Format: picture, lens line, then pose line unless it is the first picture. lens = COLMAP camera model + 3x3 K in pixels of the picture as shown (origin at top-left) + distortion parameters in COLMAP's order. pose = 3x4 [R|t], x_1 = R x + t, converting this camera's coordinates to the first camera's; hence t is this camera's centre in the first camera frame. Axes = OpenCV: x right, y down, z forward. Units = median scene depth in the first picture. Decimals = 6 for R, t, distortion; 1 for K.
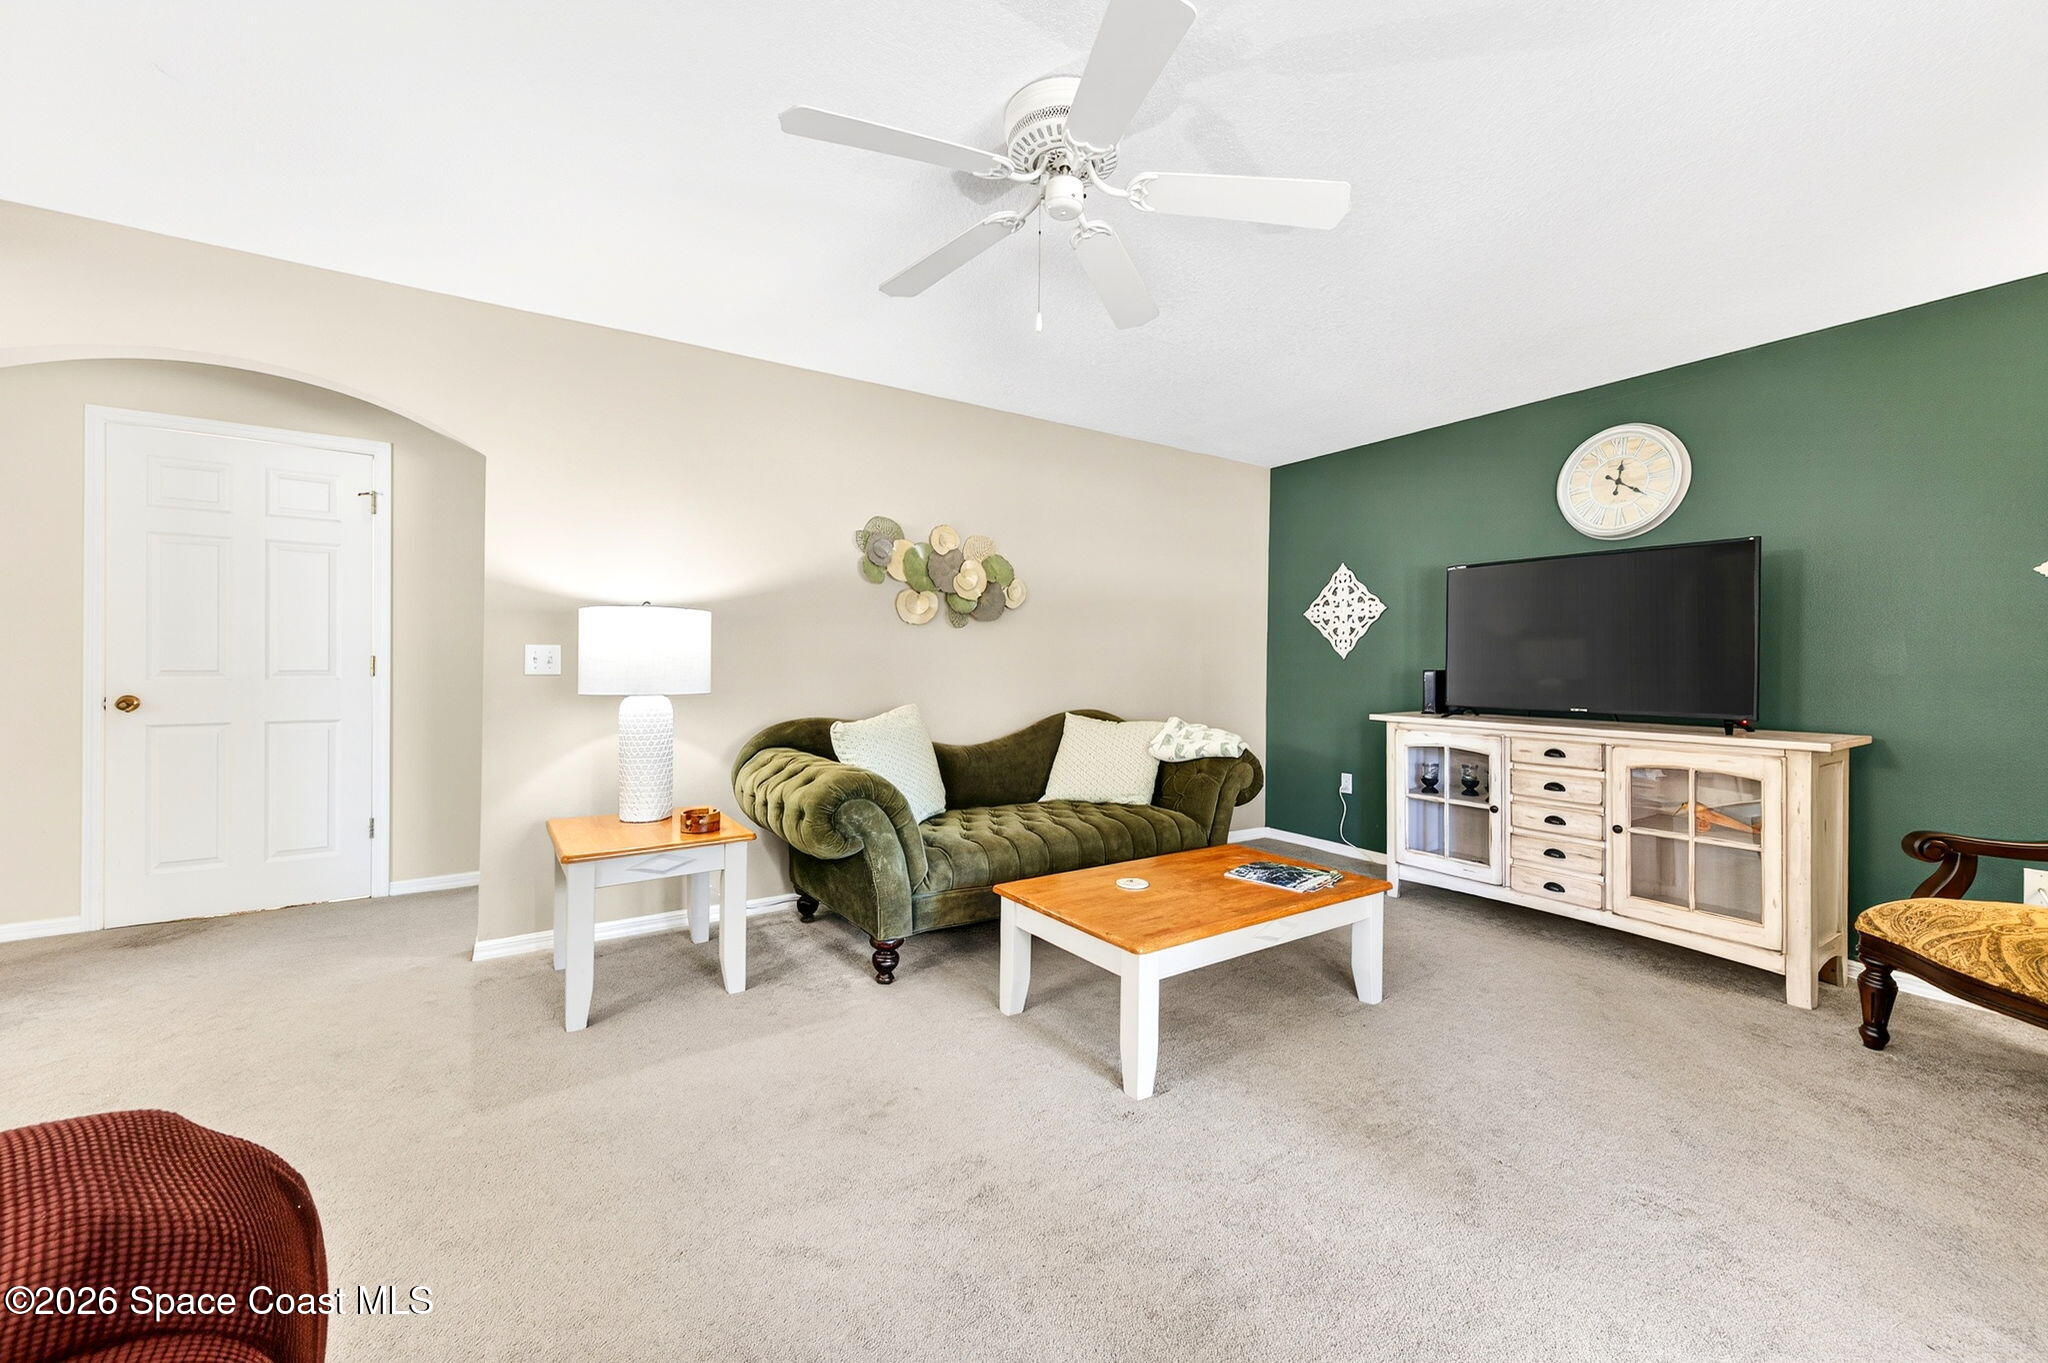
lens RADIAL K [[794.6, 0, 1022.3], [0, 794.6, 663.6], [0, 0, 1]] dist [0.003325, 0.000049]
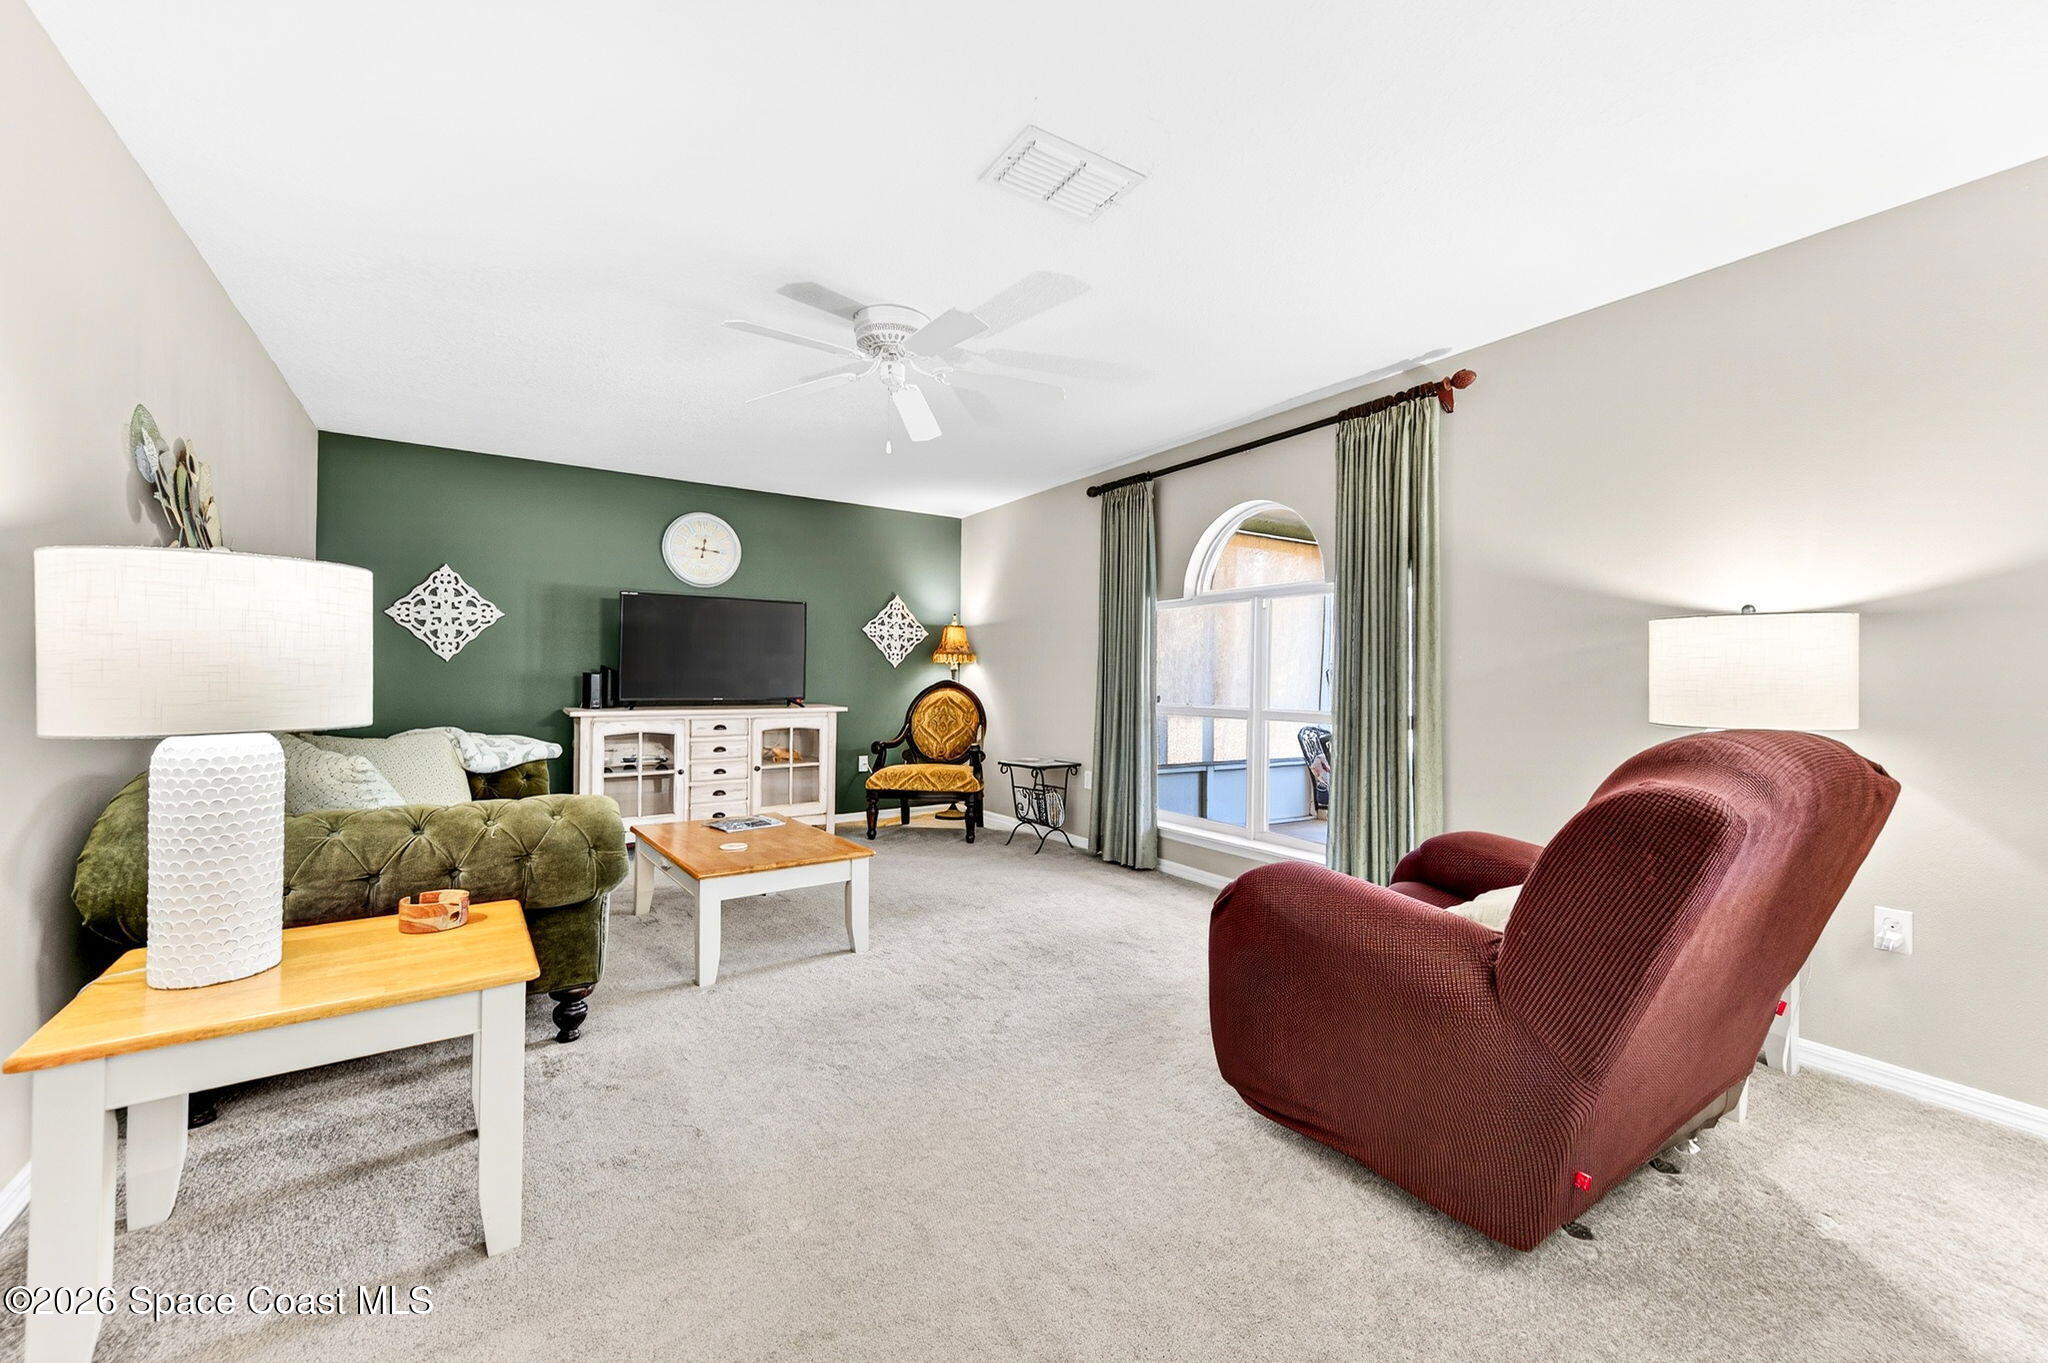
lens RADIAL K [[794.6, 0, 1015.0], [0, 794.6, 693.3], [0, 0, 1]] dist [0.003325, 0.000049]
pose [[-0.036784, -0.007794, 0.999293, -0.611129], [0.003372, 0.999963, 0.007924, 0.027527], [-0.999318, 0.003661, -0.036756, 0.351938]]
